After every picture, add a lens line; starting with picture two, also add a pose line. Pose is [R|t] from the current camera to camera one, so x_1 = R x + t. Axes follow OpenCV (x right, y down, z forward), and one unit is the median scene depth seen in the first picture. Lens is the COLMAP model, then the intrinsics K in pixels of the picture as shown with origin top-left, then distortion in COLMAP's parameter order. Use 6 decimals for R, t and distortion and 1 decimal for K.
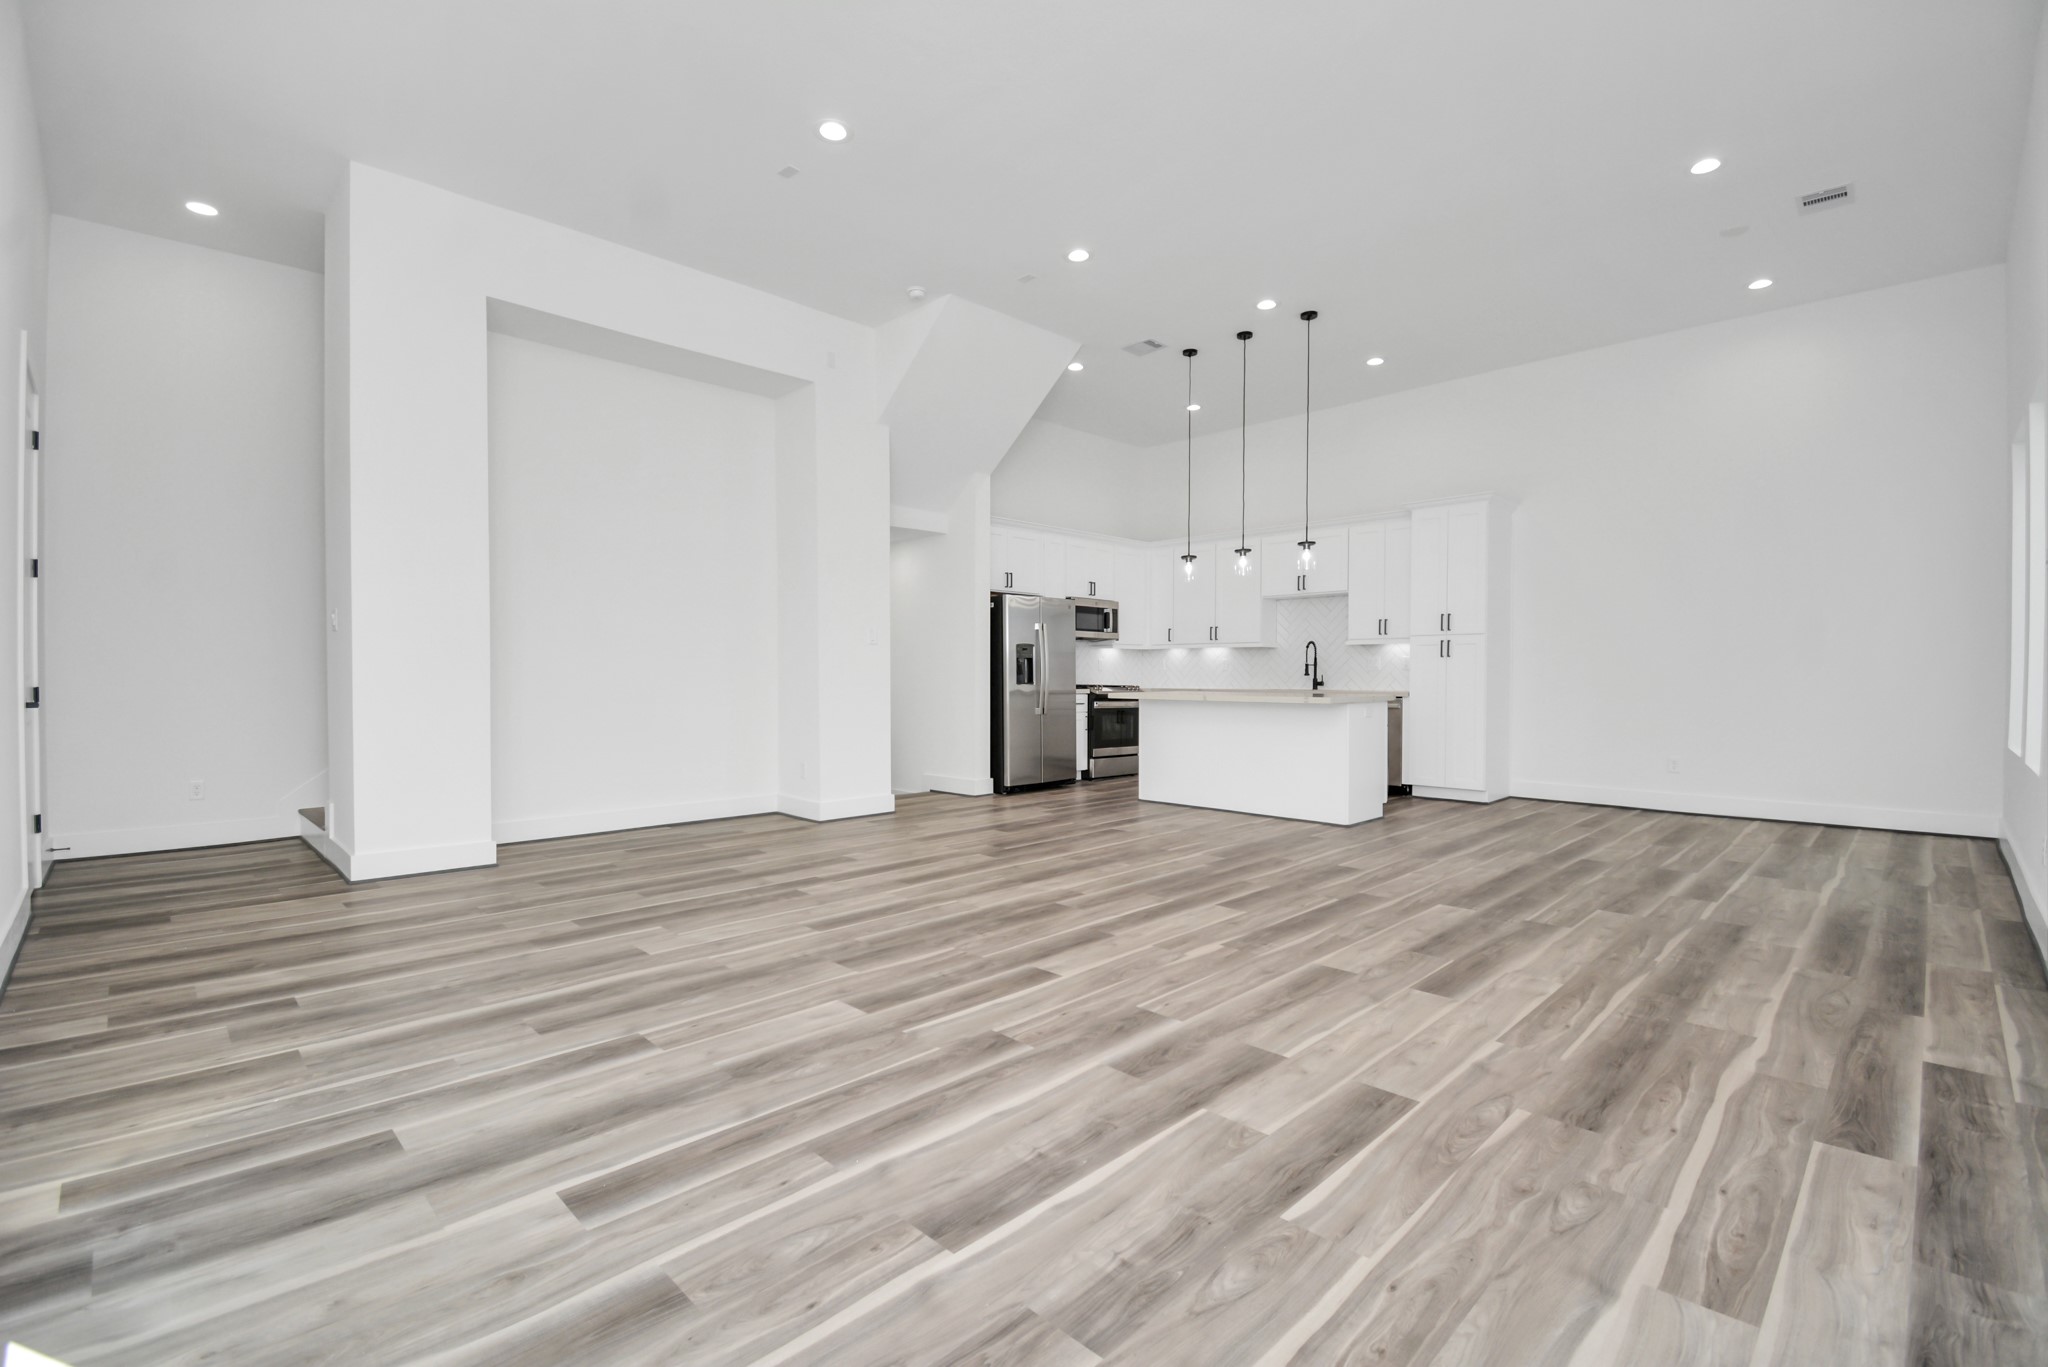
lens RADIAL K [[865.1, 0, 1022.6], [0, 865.1, 701.8], [0, 0, 1]] dist [0.010195, -0.017222]
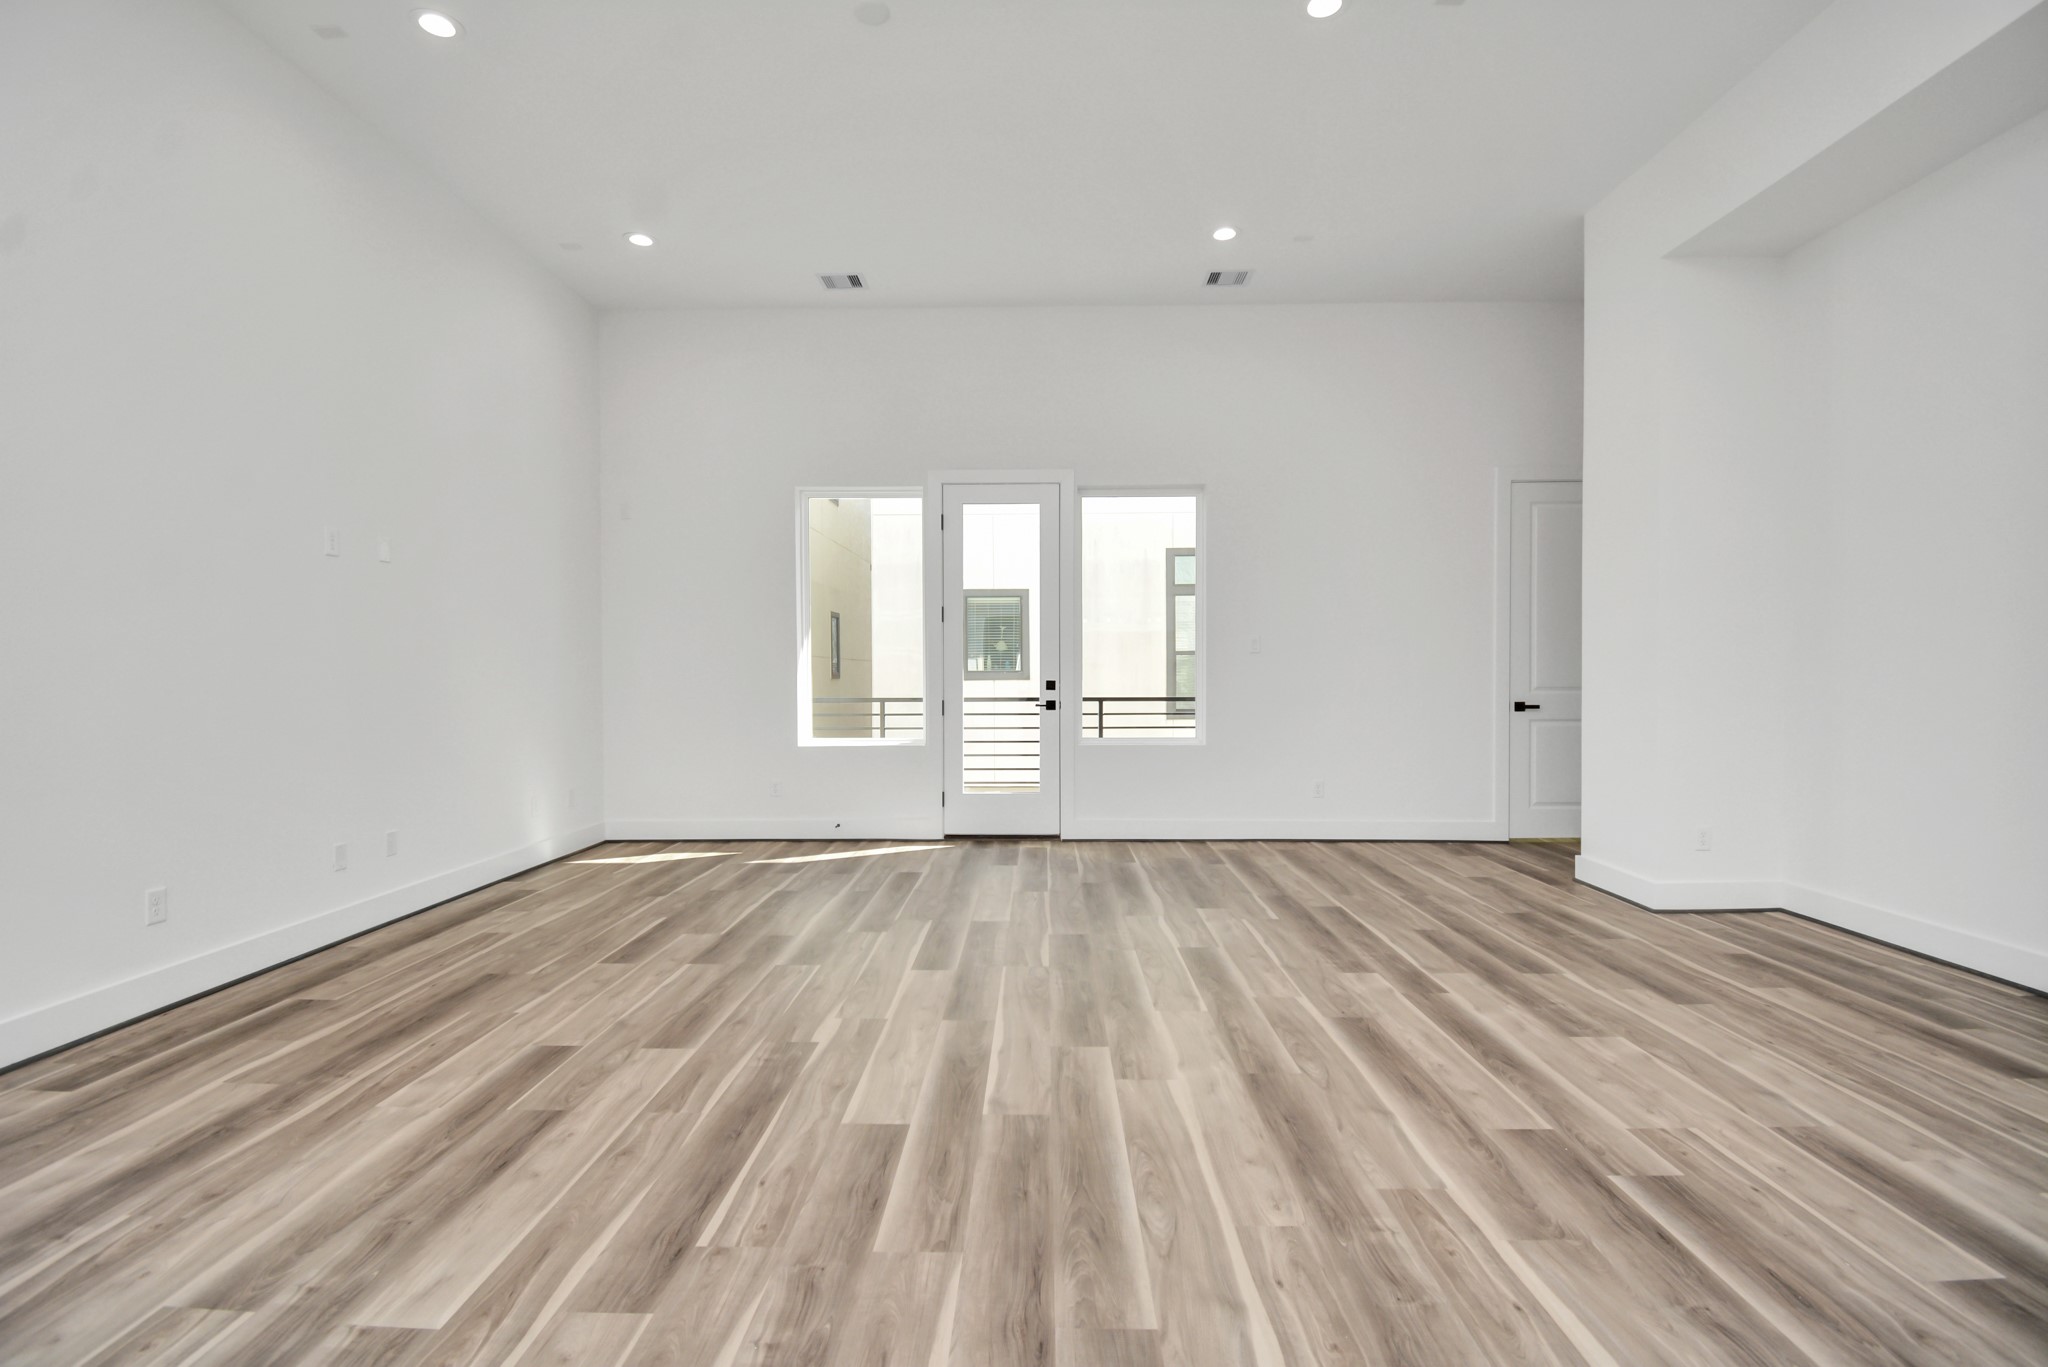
lens RADIAL K [[909.4, 0, 1026.5], [0, 909.4, 682.4], [0, 0, 1]] dist [0.013601, -0.022222]
pose [[-0.706026, 0.007407, -0.708148, 0.597727], [-0.020759, 0.999299, 0.031149, -0.068924], [0.707882, 0.036692, -0.705377, 1.501724]]
